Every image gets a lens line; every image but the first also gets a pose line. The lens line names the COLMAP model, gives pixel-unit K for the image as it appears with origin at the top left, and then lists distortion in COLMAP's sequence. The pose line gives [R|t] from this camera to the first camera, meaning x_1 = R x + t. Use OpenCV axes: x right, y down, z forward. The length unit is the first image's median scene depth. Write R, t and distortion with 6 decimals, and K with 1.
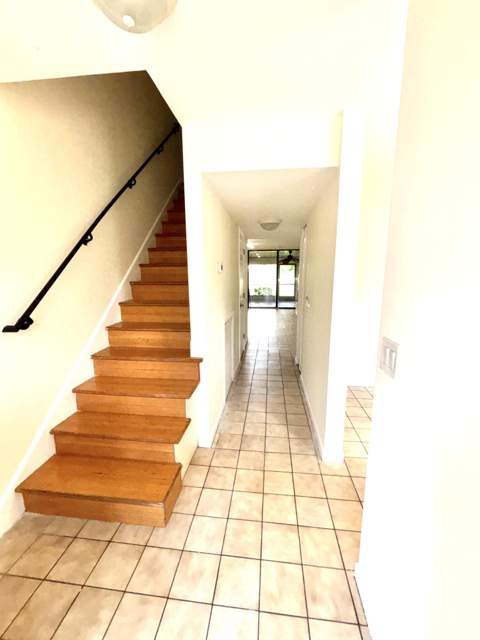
lens RADIAL K [[259.7, 0, 241.2], [0, 259.7, 318.7], [0, 0, 1]] dist [0.000606, -0.000466]
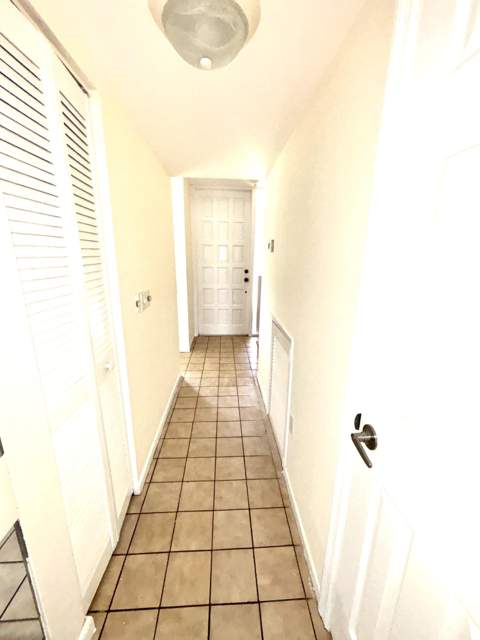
lens RADIAL K [[259.7, 0, 241.2], [0, 259.7, 318.7], [0, 0, 1]] dist [0.000606, -0.000466]
pose [[-0.985207, 0.035100, -0.167734, 0.201245], [-0.038681, 0.907990, 0.417203, -0.391738], [0.166945, 0.417519, -0.893200, 2.168765]]
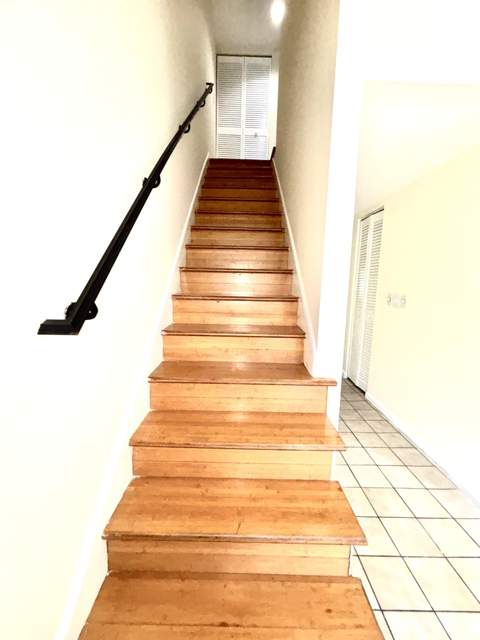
lens RADIAL K [[259.7, 0, 241.2], [0, 259.7, 318.7], [0, 0, 1]] dist [0.000606, -0.000466]
pose [[0.993593, 0.006883, 0.112803, -0.425943], [-0.002921, 0.999374, -0.035257, 0.026714], [-0.112975, 0.034702, 0.992992, 0.366605]]
